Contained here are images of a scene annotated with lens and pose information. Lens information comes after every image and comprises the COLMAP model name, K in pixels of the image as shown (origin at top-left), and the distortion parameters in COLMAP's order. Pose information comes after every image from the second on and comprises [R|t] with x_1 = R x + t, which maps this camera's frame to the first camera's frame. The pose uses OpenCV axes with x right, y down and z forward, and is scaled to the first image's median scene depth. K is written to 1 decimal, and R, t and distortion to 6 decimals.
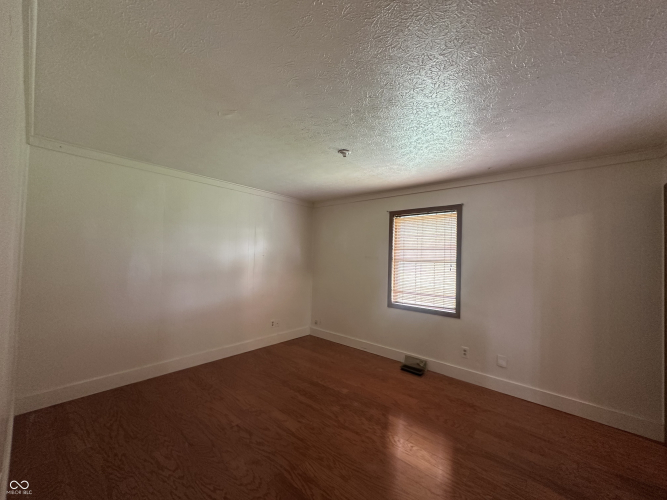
lens RADIAL K [[265.8, 0, 333.5], [0, 265.8, 250.0], [0, 0, 1]] dist [-0.001755, 0.000050]
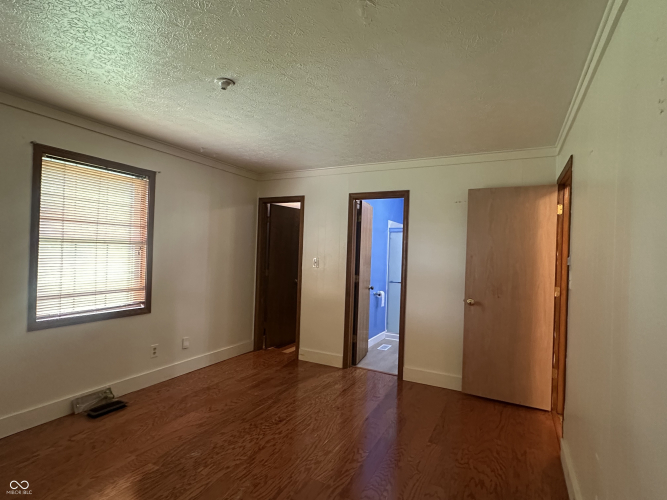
lens RADIAL K [[348.1, 0, 333.5], [0, 348.1, 250.0], [0, 0, 1]] dist [-0.000747, 0.000091]
pose [[-0.234134, -0.032263, 0.971669, -0.688344], [-0.063070, 0.997848, 0.017935, 0.011707], [-0.970157, -0.057084, -0.235664, 0.718363]]
